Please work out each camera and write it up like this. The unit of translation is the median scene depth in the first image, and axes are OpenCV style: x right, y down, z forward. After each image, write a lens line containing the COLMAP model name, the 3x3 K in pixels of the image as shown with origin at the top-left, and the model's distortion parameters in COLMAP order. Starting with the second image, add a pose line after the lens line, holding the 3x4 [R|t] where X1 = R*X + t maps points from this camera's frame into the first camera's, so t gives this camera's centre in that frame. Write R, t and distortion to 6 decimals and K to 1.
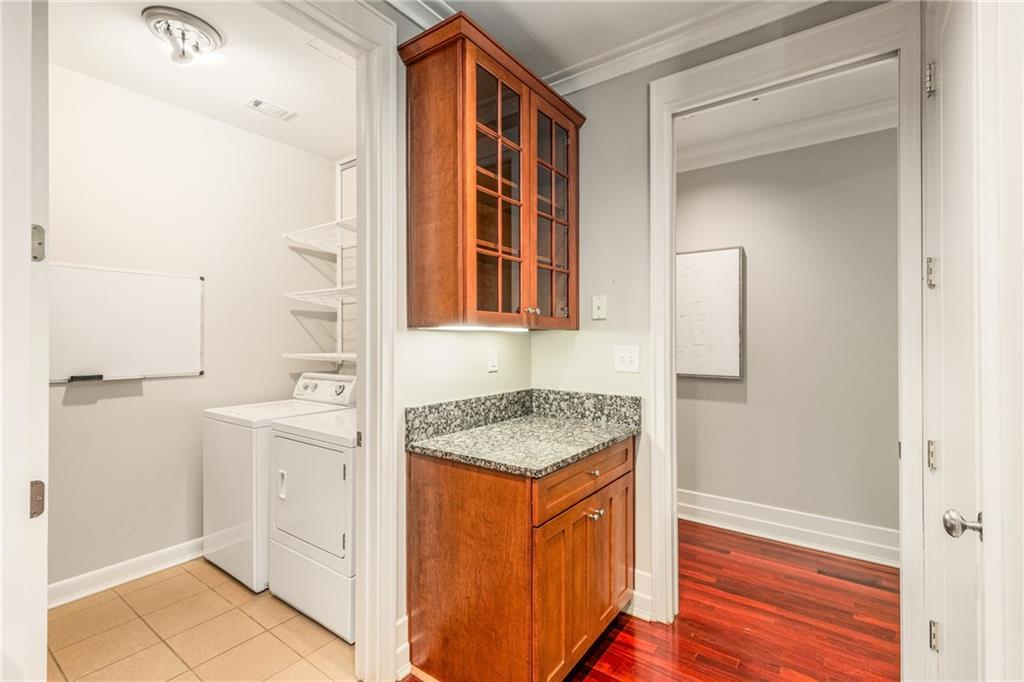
lens RADIAL K [[459.0, 0, 515.2], [0, 459.0, 338.4], [0, 0, 1]] dist [0.008420, -0.000875]
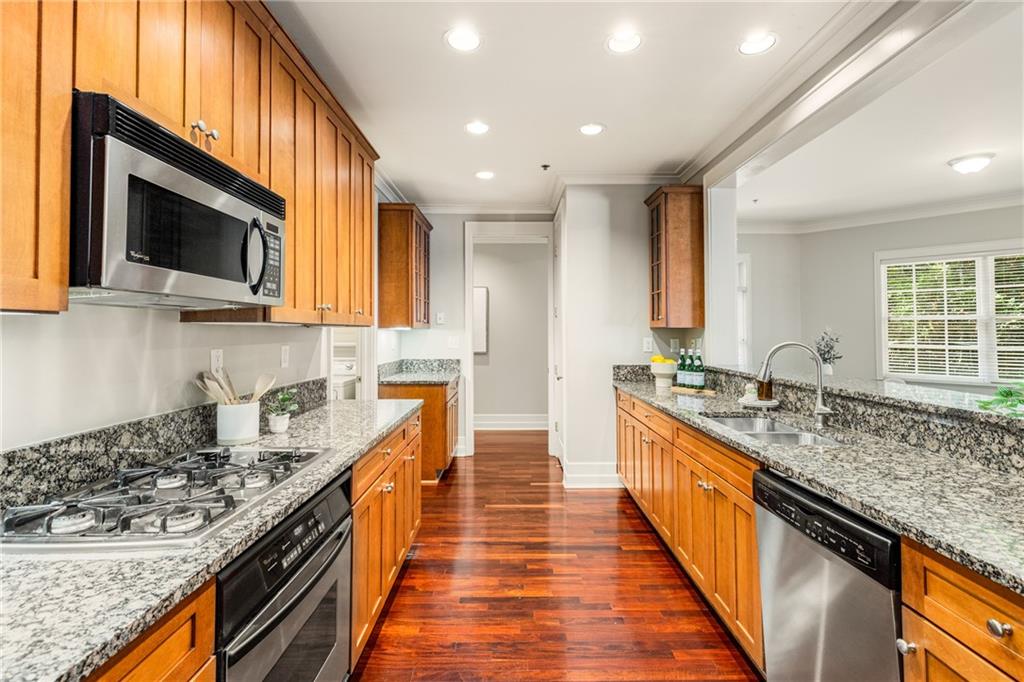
lens RADIAL K [[470.1, 0, 517.8], [0, 470.1, 315.8], [0, 0, 1]] dist [0.004660, -0.000638]
pose [[0.803151, 0.023090, 0.595328, -0.896087], [-0.001378, 0.999318, -0.036900, 0.000524], [-0.595774, 0.028816, 0.802635, -1.043815]]
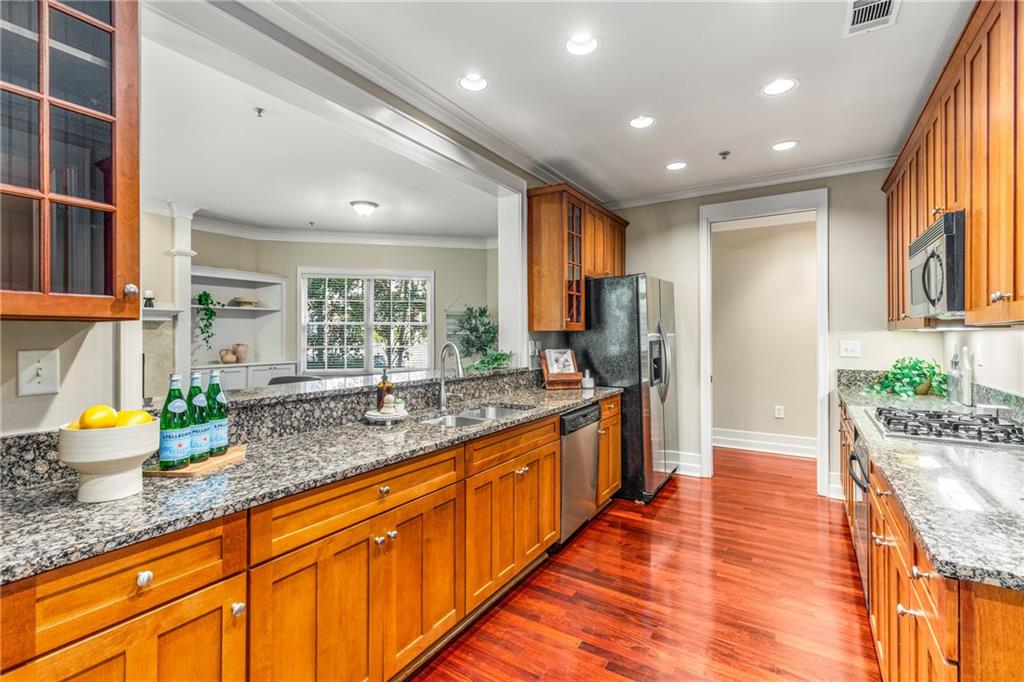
lens RADIAL K [[462.3, 0, 515.8], [0, 462.3, 332.6], [0, 0, 1]] dist [0.007983, -0.000871]
pose [[-0.997925, 0.001137, -0.064382, 0.108108], [0.001532, 0.999980, -0.006087, -0.000374], [0.064374, -0.006173, -0.997907, 0.631202]]
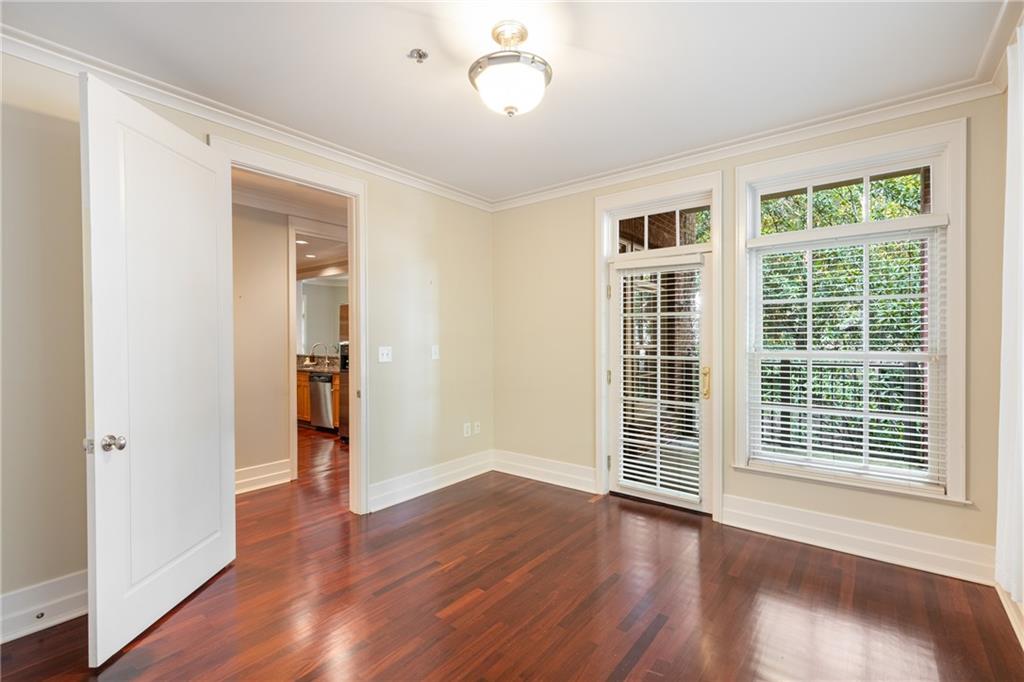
lens RADIAL K [[459.5, 0, 515.2], [0, 459.5, 340.1], [0, 0, 1]] dist [0.005930, -0.000723]
pose [[0.040003, -0.003133, 0.999195, -3.271167], [0.005043, 0.999983, 0.002934, -0.011281], [-0.999187, 0.004922, 0.040019, -2.215044]]
